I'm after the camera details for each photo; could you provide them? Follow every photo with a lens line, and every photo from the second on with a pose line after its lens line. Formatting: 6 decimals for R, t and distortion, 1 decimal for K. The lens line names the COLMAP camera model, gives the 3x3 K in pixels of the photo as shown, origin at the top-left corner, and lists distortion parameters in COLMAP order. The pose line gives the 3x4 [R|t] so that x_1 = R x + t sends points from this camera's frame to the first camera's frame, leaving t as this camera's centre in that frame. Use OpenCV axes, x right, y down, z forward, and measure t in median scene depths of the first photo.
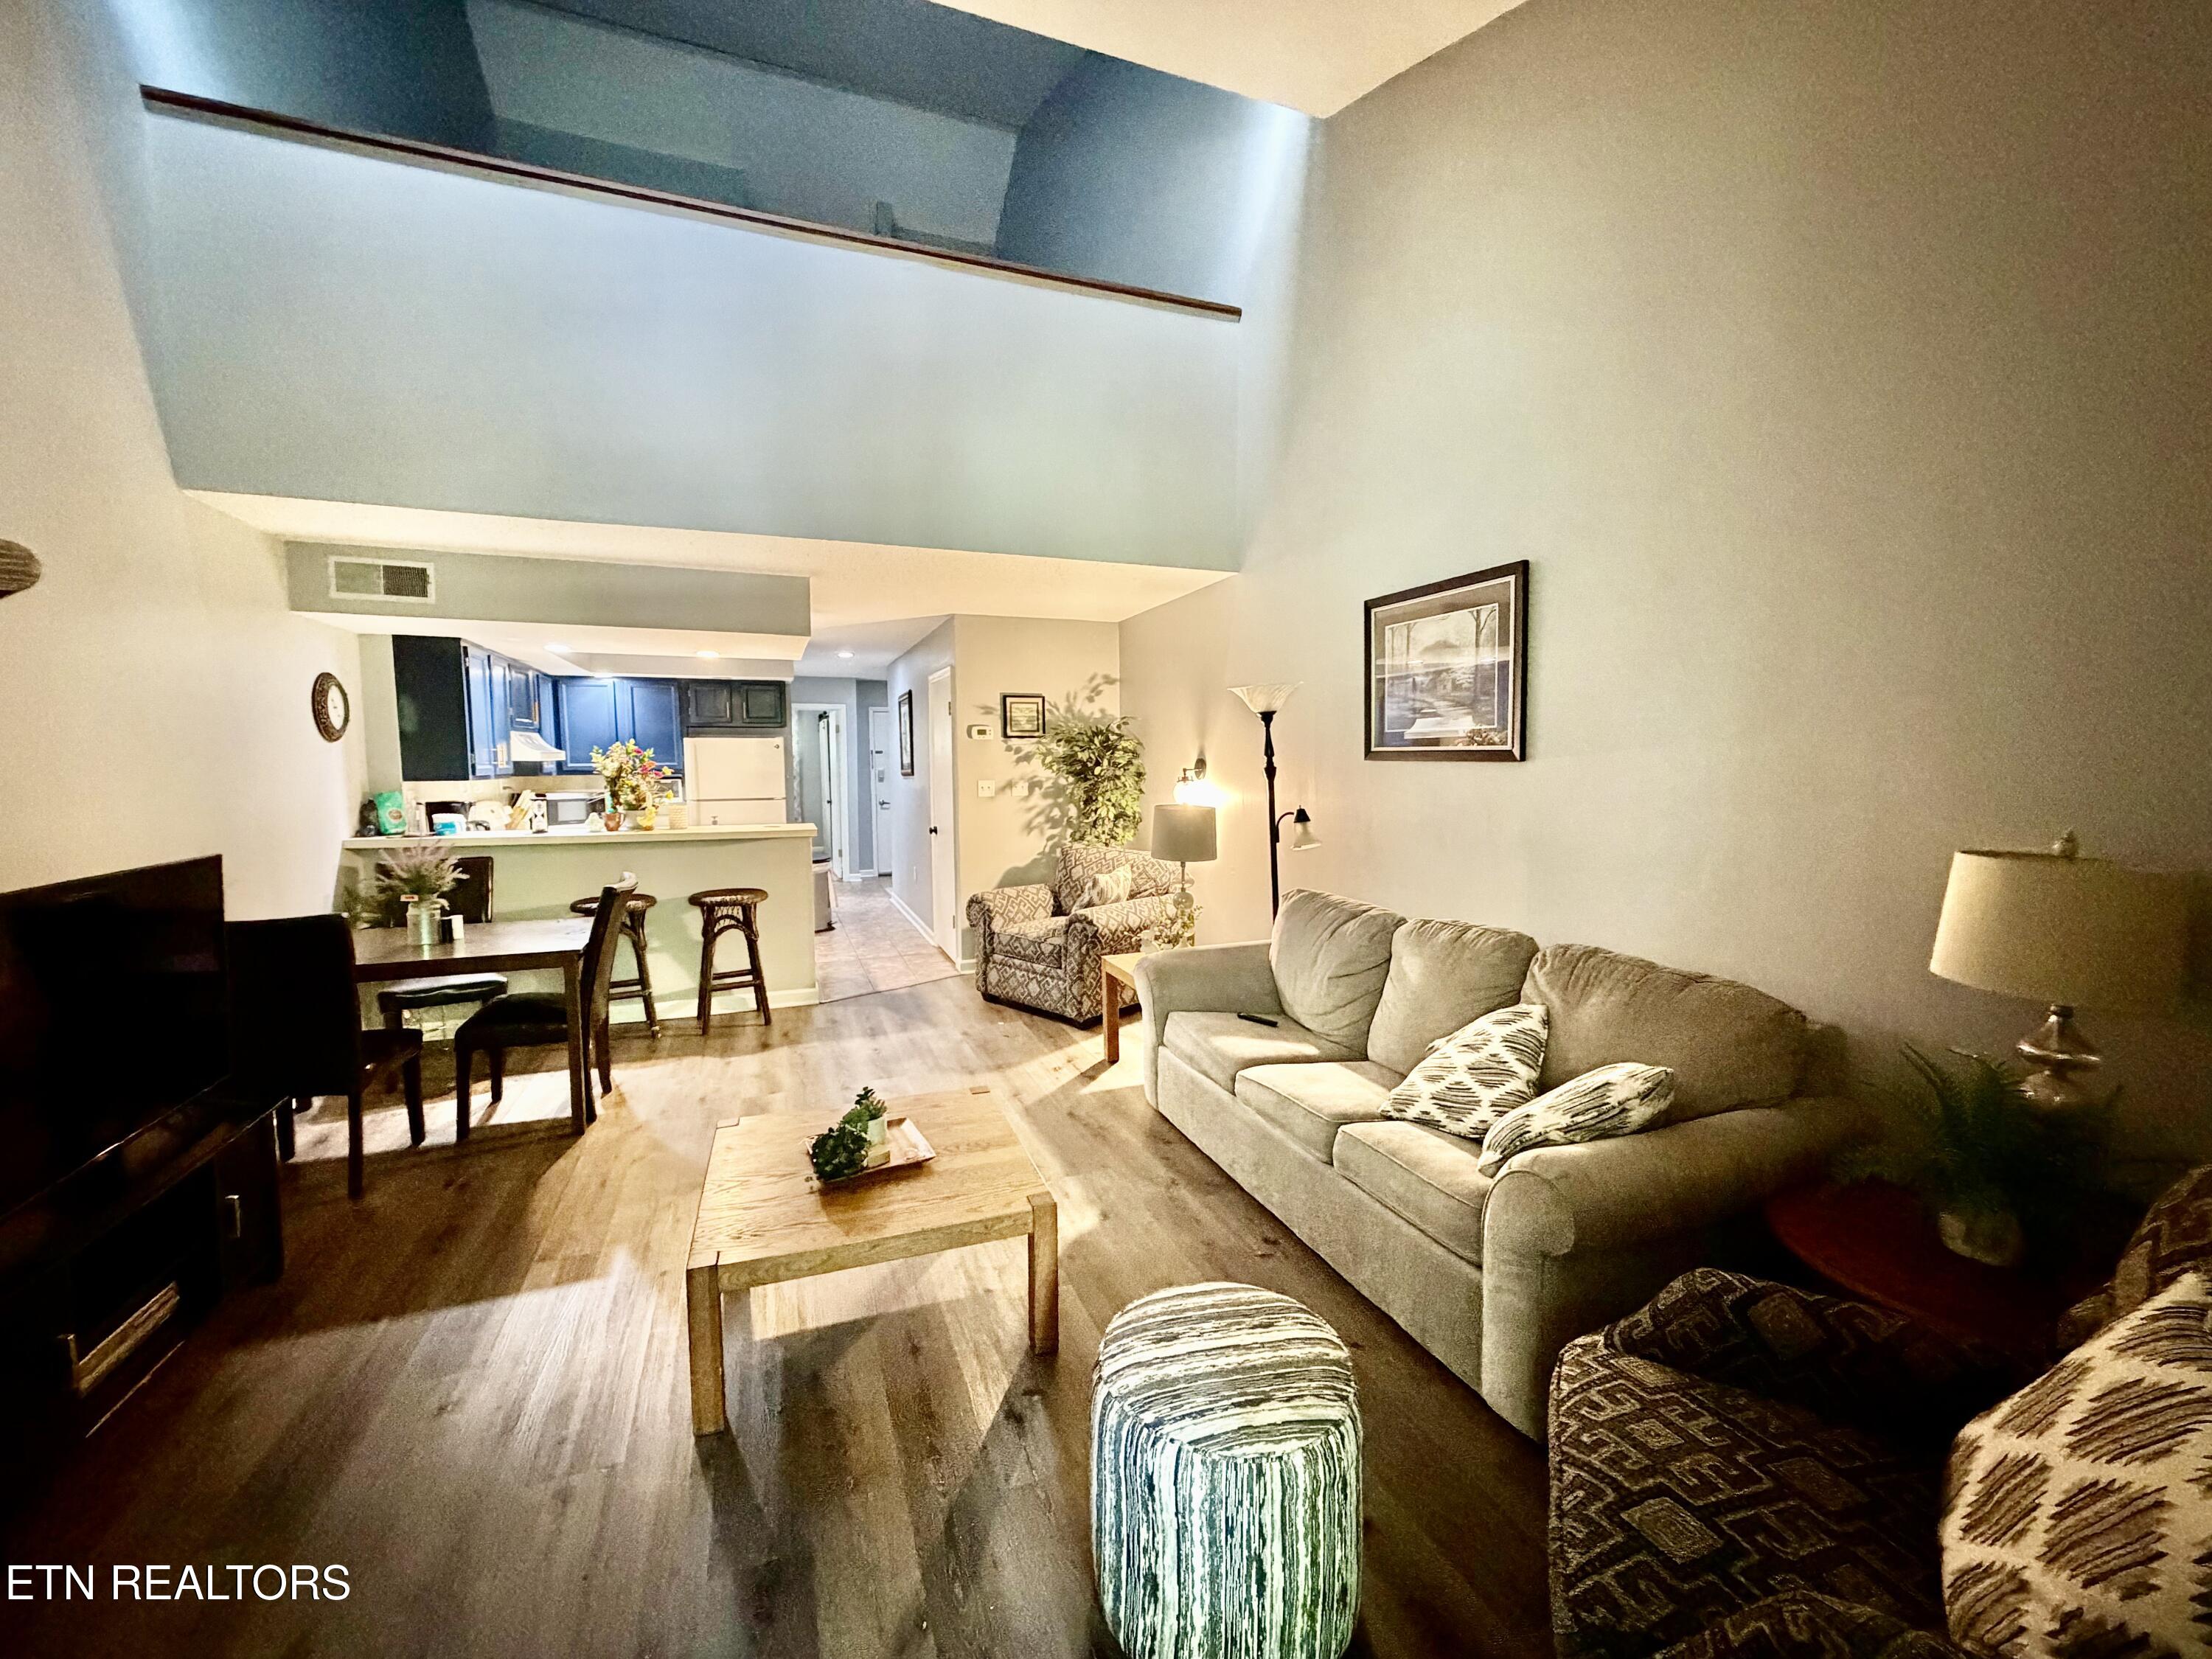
lens RADIAL K [[873.7, 0, 1100.7], [0, 873.7, 825.1], [0, 0, 1]] dist [-0.002485, 0.000350]
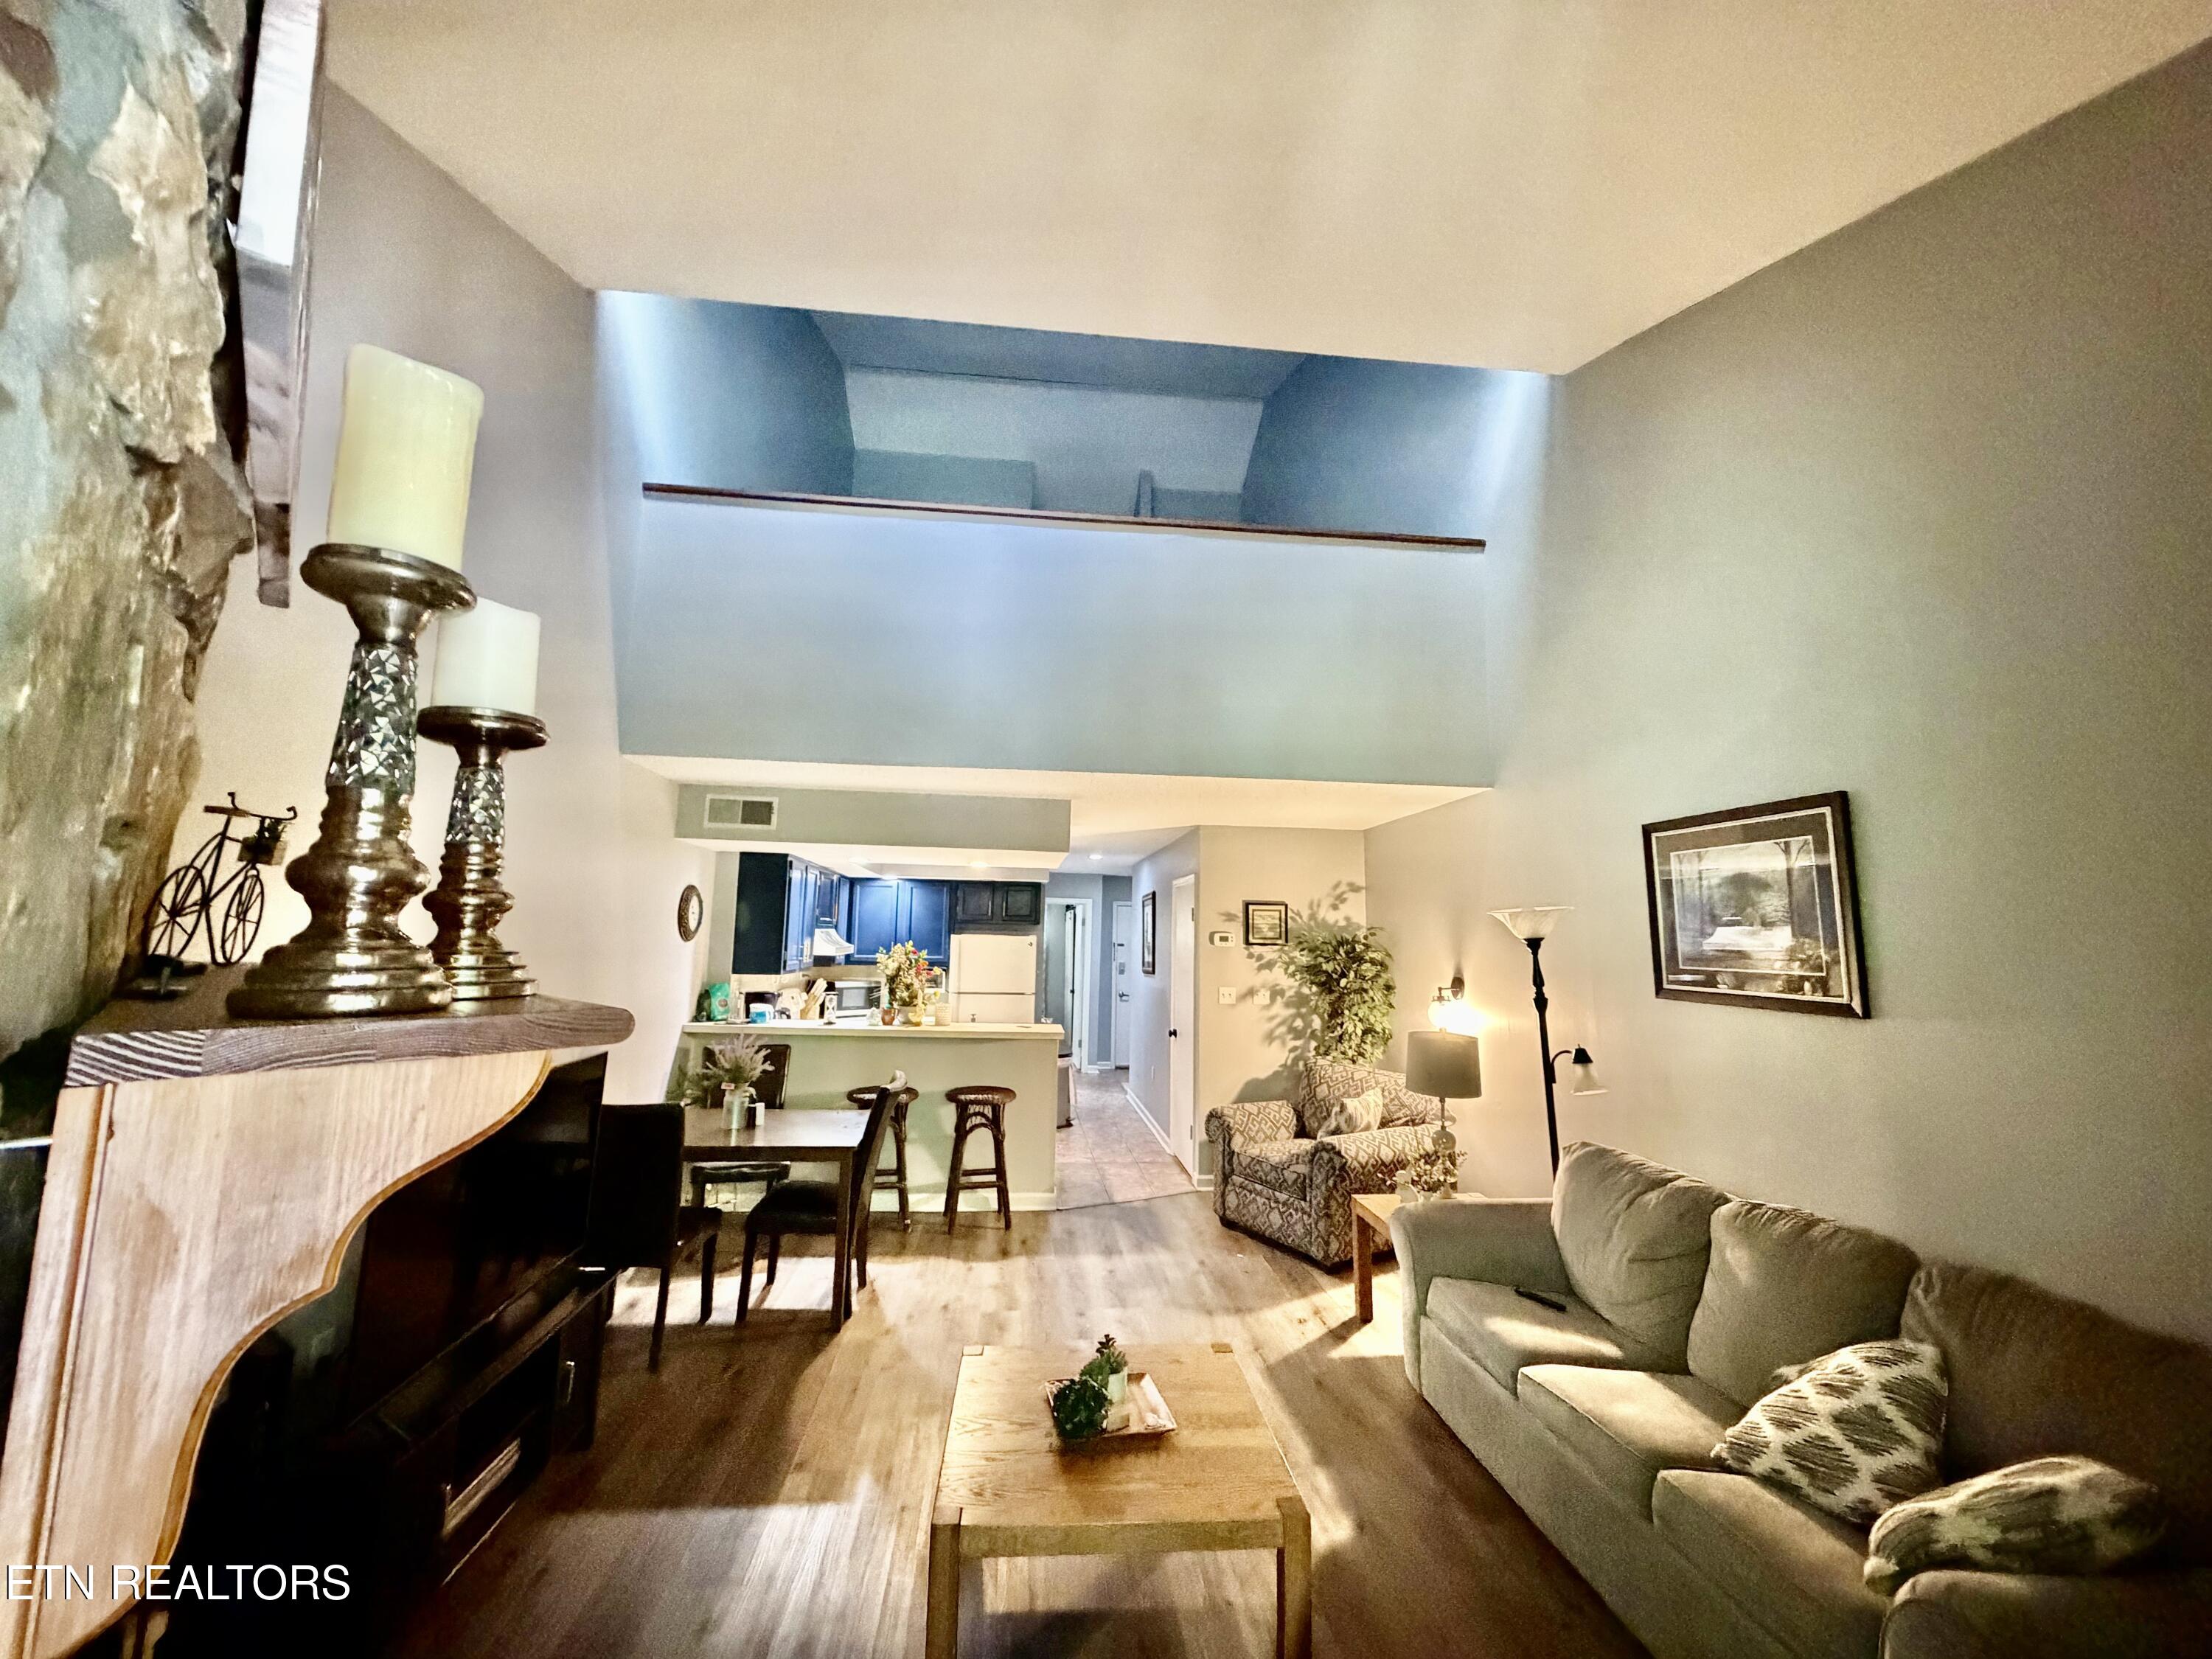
lens RADIAL K [[873.7, 0, 1100.6], [0, 873.7, 827.0], [0, 0, 1]] dist [-0.002485, 0.000350]
pose [[0.964261, -0.008353, -0.264822, -0.010485], [-0.046094, 0.978973, -0.198714, -0.053635], [0.260913, 0.203819, 0.943600, -0.036013]]
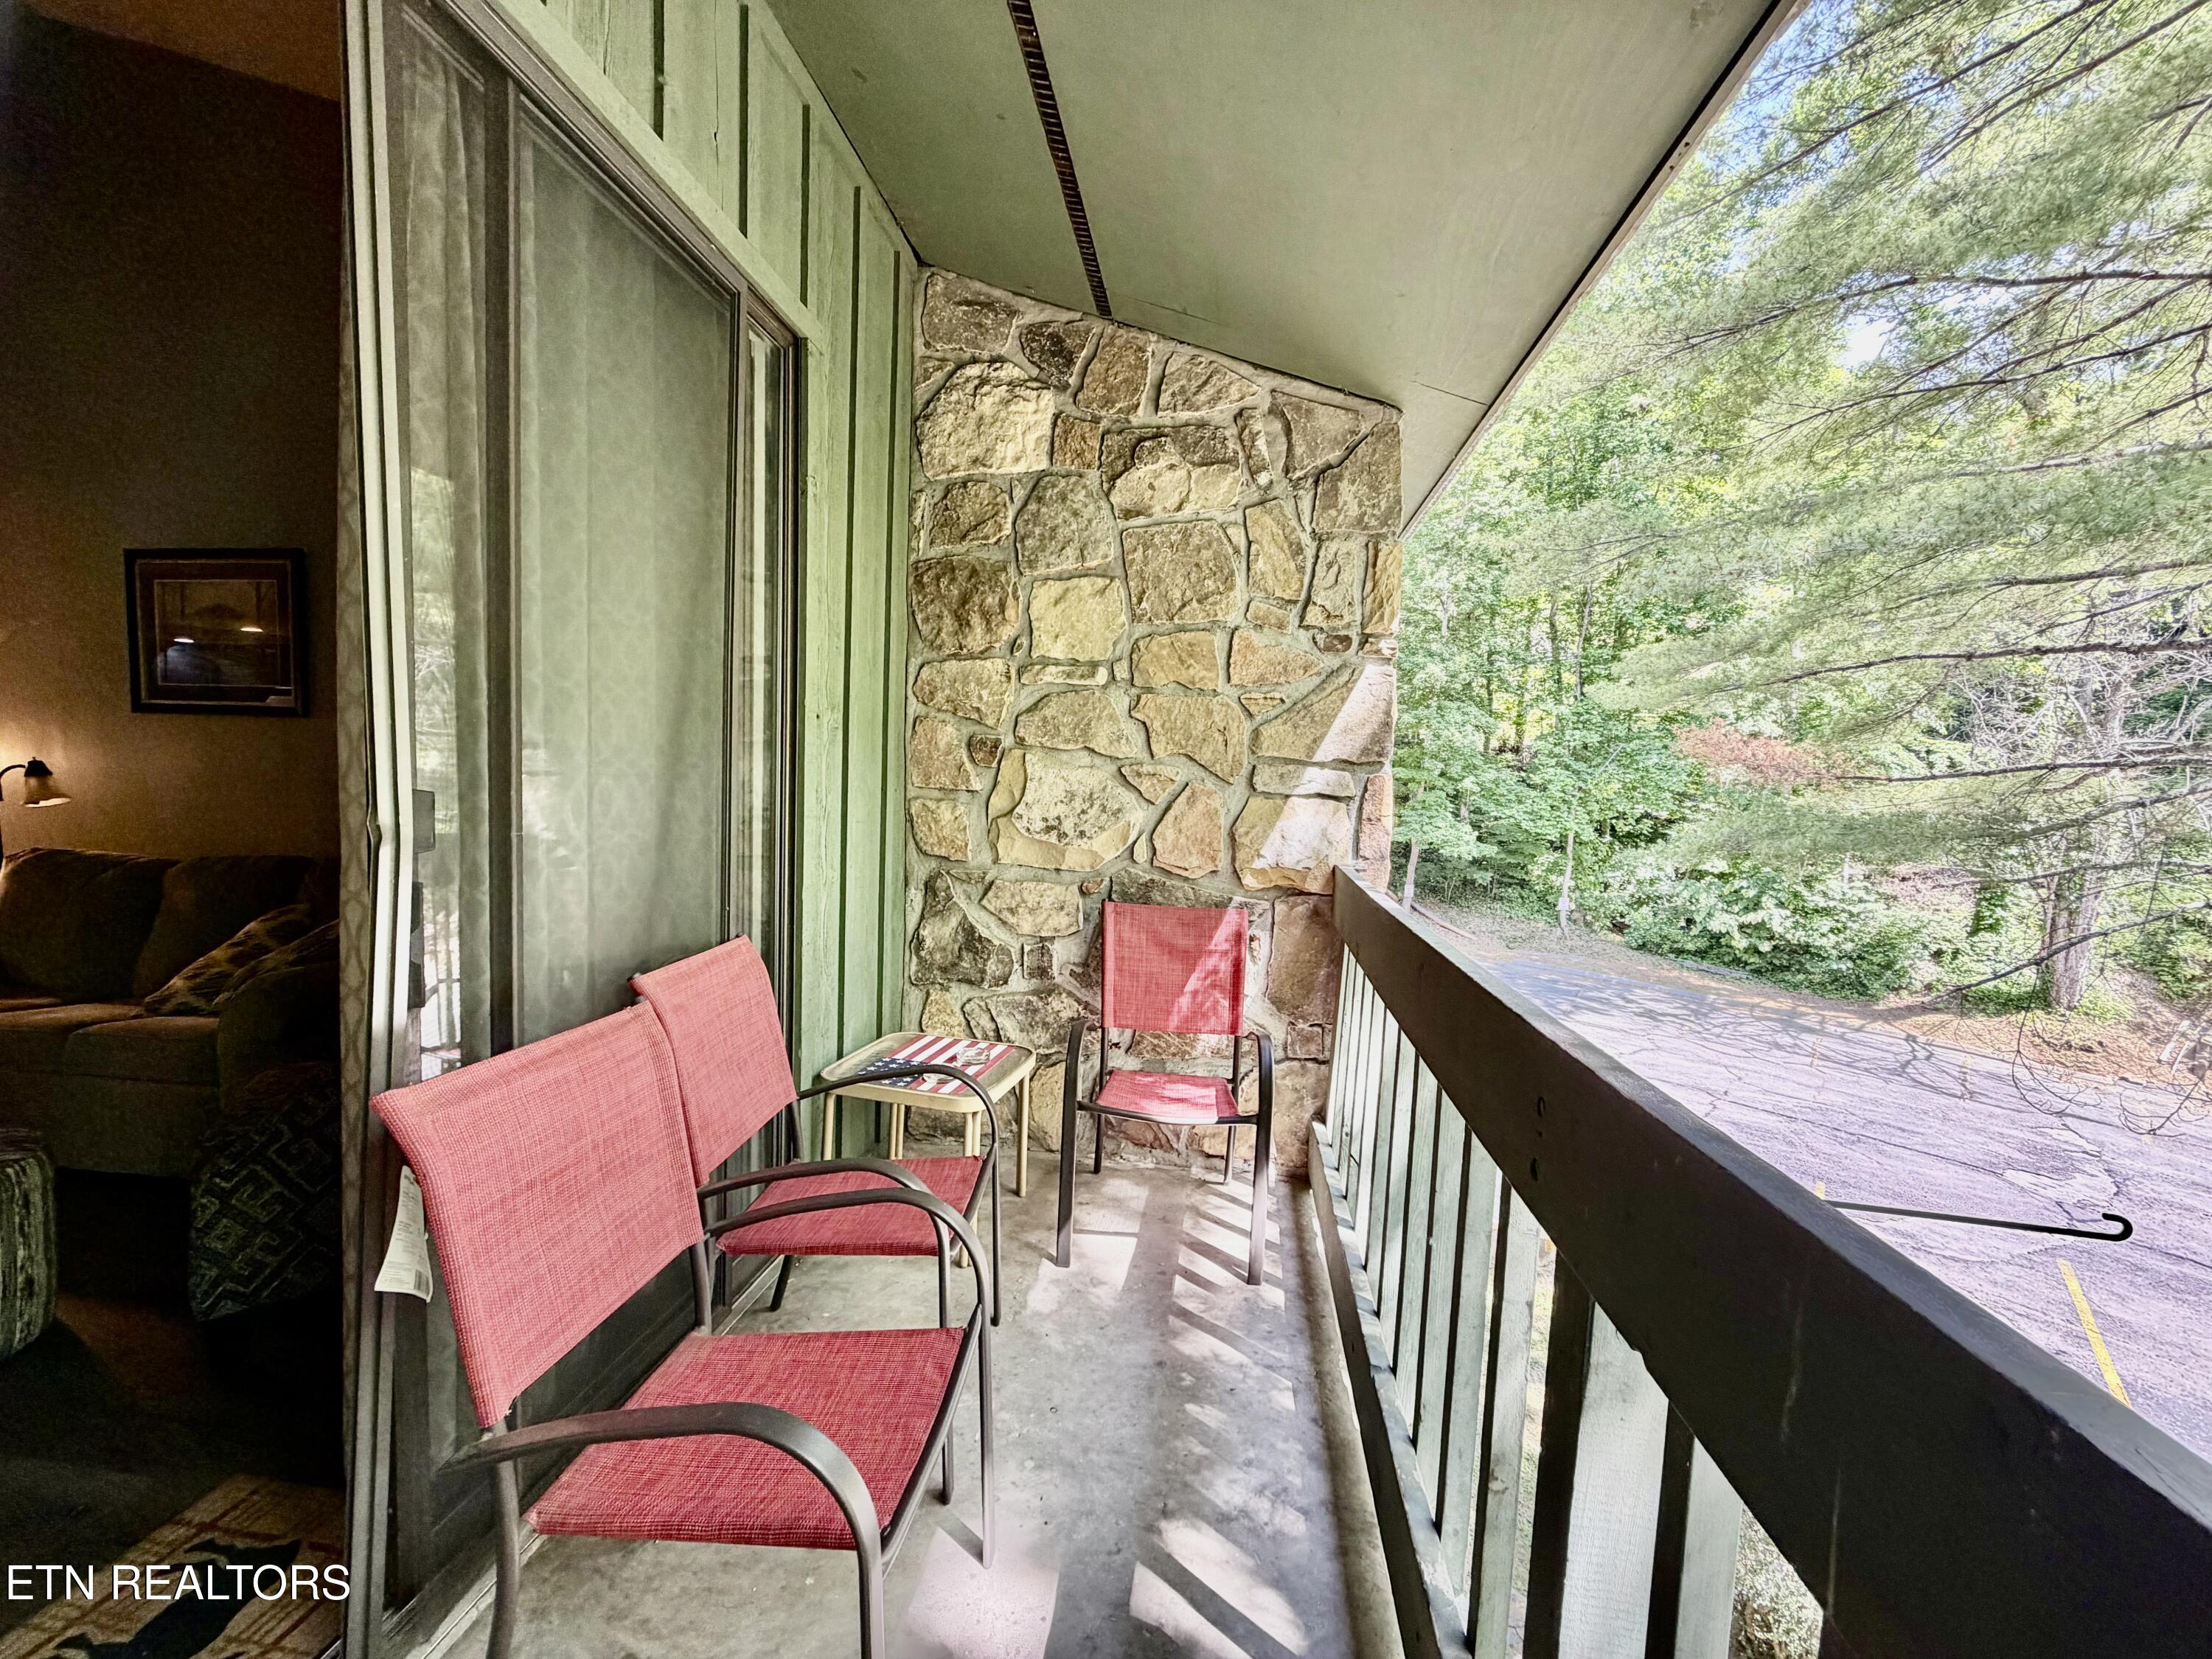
lens RADIAL K [[873.7, 0, 1103.5], [0, 873.7, 826.3], [0, 0, 1]] dist [-0.002485, 0.000350]
pose [[0.481872, -0.021353, 0.875982, -0.039579], [0.036505, 0.999324, 0.004278, 0.113169], [-0.875481, 0.029916, 0.482326, -0.533996]]
